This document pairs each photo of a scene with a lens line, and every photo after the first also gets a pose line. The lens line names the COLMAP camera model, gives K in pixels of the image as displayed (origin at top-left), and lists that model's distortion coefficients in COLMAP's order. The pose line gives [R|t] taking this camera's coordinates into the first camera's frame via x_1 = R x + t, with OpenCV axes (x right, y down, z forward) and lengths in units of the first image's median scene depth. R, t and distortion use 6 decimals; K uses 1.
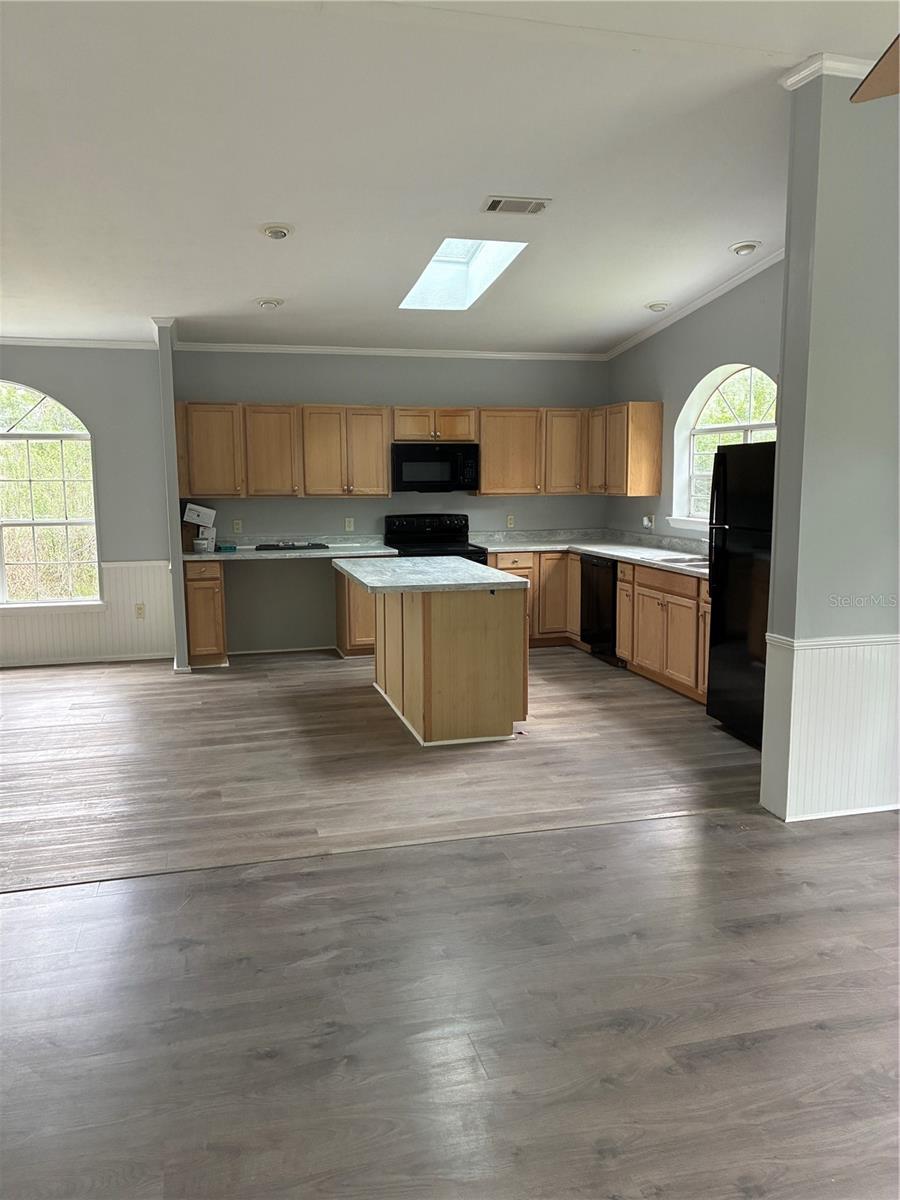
lens RADIAL K [[904.7, 0, 455.7], [0, 904.7, 597.3], [0, 0, 1]] dist [0.028044, -0.060578]
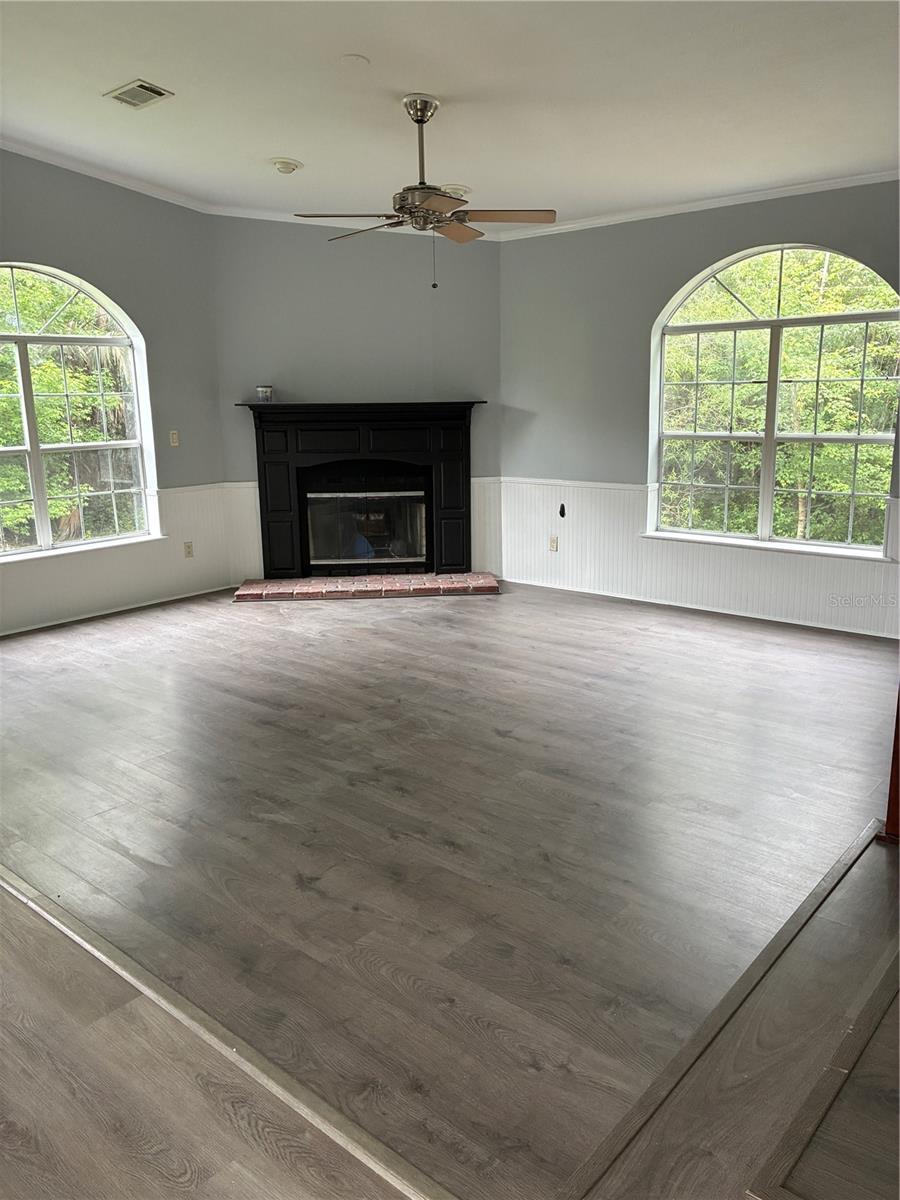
lens RADIAL K [[904.7, 0, 448.2], [0, 904.7, 599.5], [0, 0, 1]] dist [0.028044, -0.060578]
pose [[-0.552646, -0.181544, 0.813403, -0.461964], [0.139449, 0.942084, 0.305010, -0.068039], [-0.821667, 0.281991, -0.495323, 0.534466]]
